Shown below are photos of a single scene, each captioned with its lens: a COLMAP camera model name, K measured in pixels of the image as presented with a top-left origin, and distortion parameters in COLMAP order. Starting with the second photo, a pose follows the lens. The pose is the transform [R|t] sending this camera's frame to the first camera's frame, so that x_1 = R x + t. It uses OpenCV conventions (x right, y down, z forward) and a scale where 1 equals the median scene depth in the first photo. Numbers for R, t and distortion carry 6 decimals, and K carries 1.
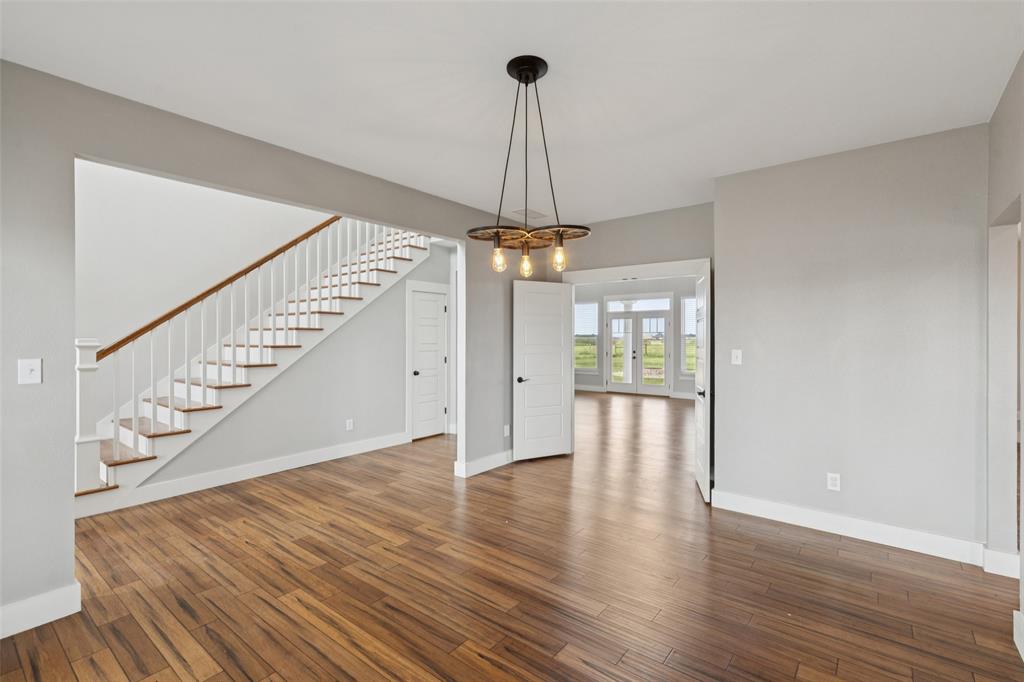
lens RADIAL K [[463.8, 0, 518.6], [0, 463.8, 339.7], [0, 0, 1]] dist [0.006948, -0.001789]
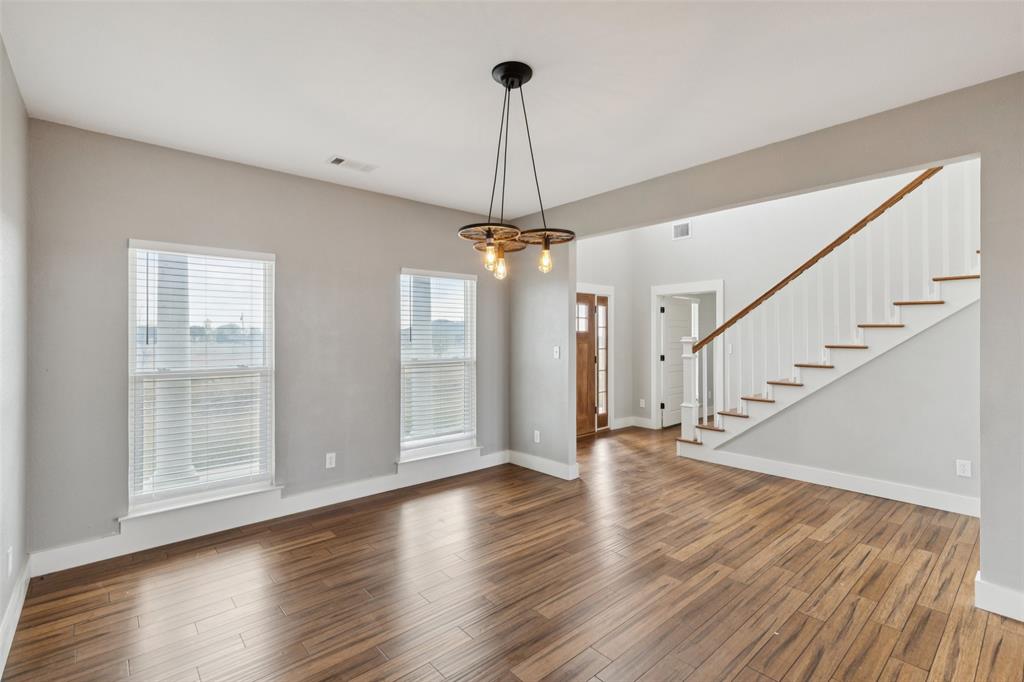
lens RADIAL K [[463.8, 0, 514.1], [0, 463.8, 333.6], [0, 0, 1]] dist [0.006948, -0.001789]
pose [[-0.180471, -0.004042, -0.983572, 0.606374], [-0.007570, 0.999968, -0.002720, -0.005418], [0.983551, 0.006955, -0.180496, 0.707327]]
